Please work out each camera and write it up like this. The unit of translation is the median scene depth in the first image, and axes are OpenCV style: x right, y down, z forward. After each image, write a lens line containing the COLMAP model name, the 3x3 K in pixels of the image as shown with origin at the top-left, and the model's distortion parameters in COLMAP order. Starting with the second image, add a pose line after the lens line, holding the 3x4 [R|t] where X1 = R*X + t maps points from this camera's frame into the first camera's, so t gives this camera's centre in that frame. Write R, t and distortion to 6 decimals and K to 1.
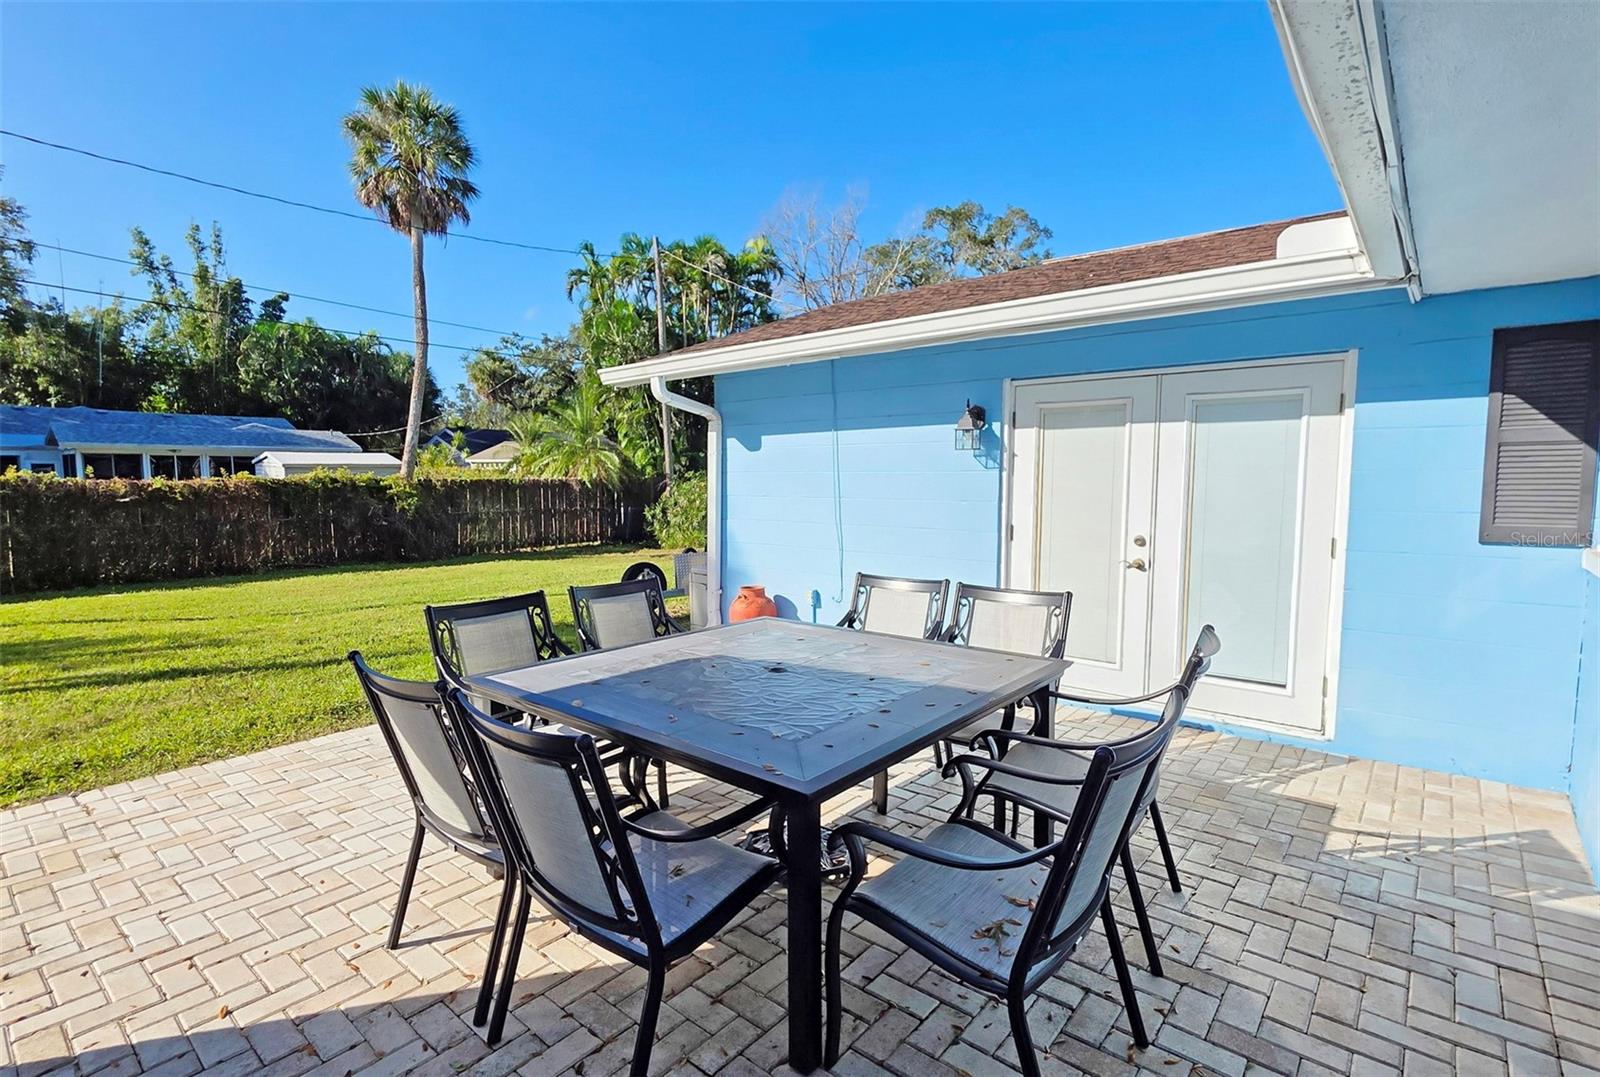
lens RADIAL K [[763.2, 0, 809.9], [0, 763.2, 544.0], [0, 0, 1]] dist [0.001776, -0.000224]
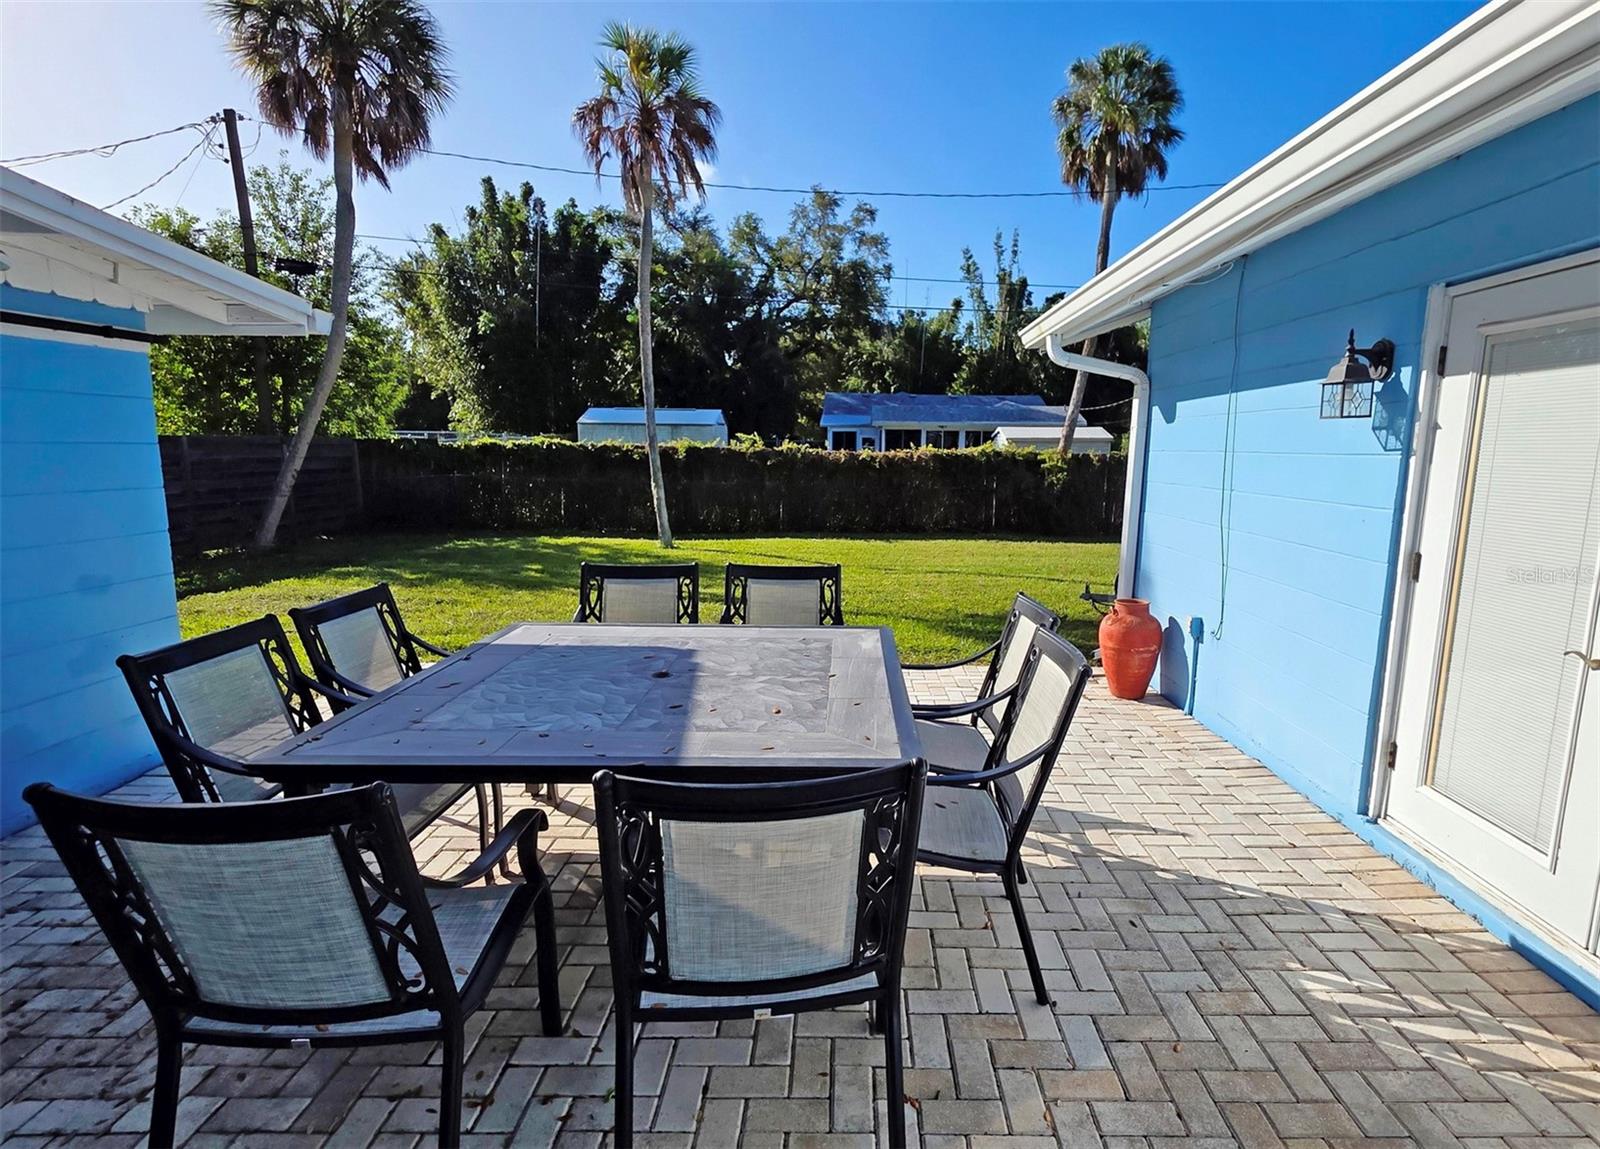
lens RADIAL K [[818.1, 0, 843.6], [0, 818.1, 574.8], [0, 0, 1]] dist [-0.018194, 0.000163]
pose [[0.654014, 0.126766, -0.745786, 0.091097], [-0.081221, 0.991928, 0.097378, -0.006955], [0.752110, -0.003113, 0.659031, 0.062801]]
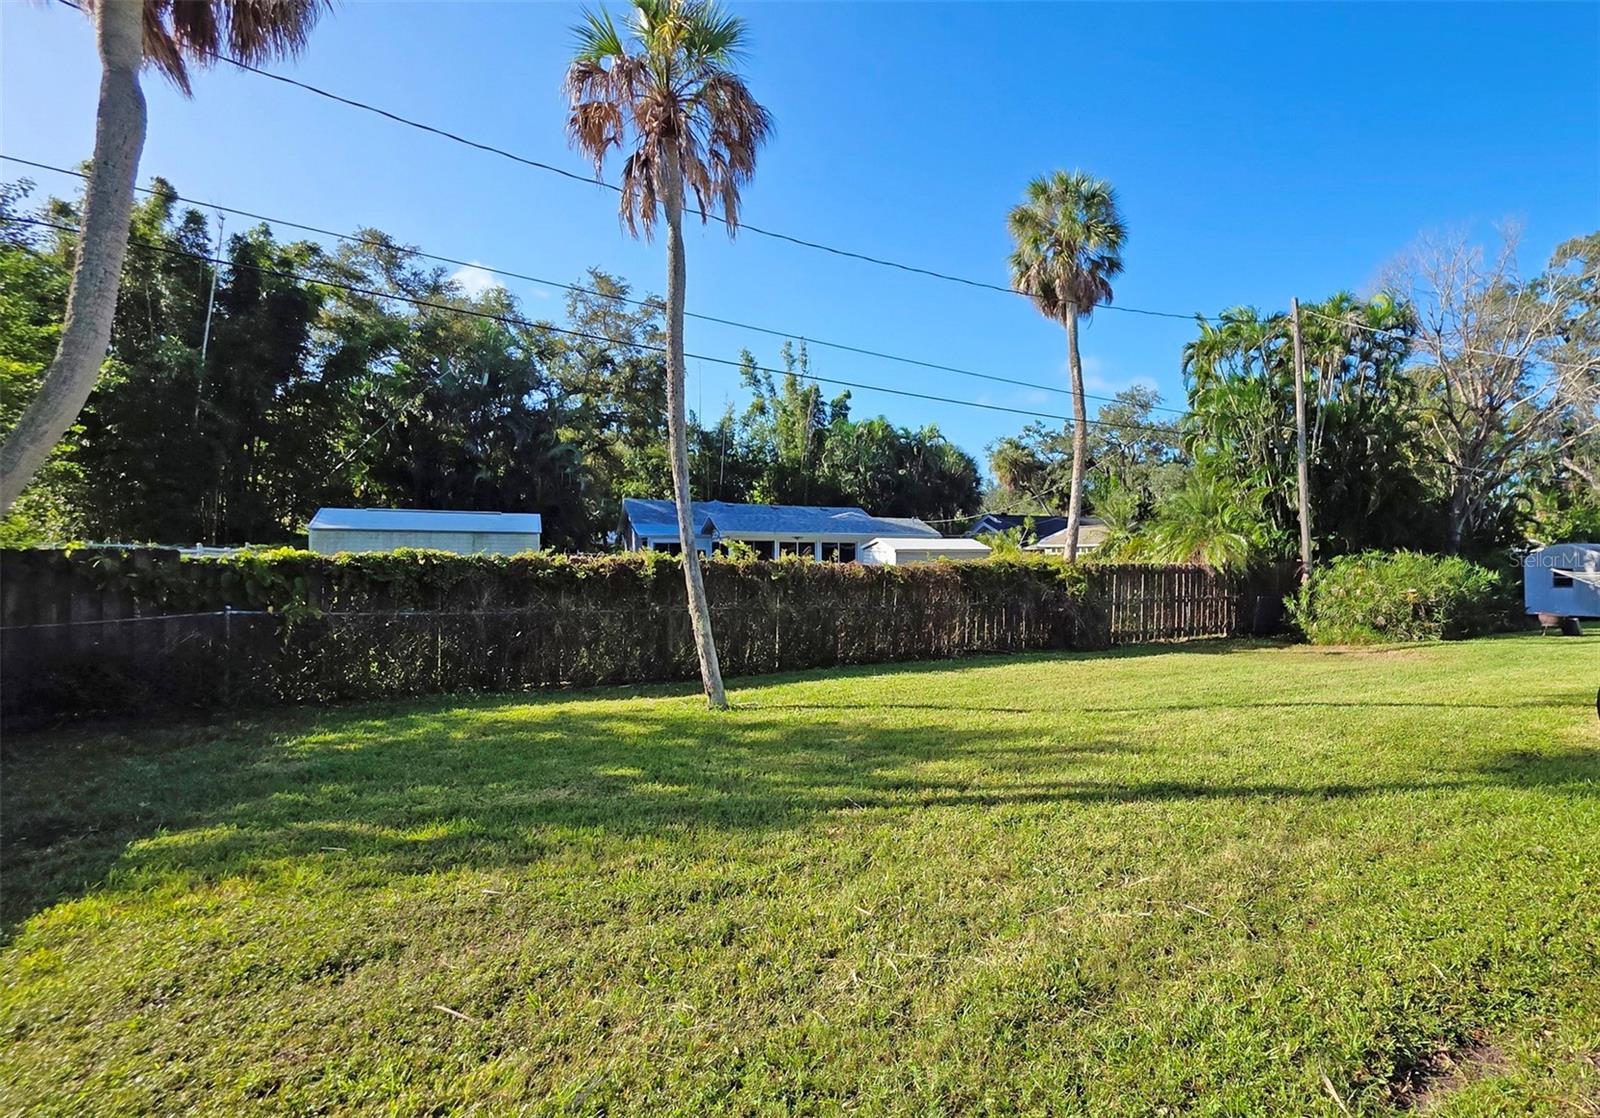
lens RADIAL K [[797.7, 0, 1011.6], [0, 797.7, 580.3], [0, 0, 1]] dist [-0.001124, -0.000402]
pose [[0.945199, 0.010823, -0.326314, -0.228982], [-0.032635, 0.997577, -0.061444, 0.000380], [0.324858, 0.068726, 0.943262, 0.022189]]
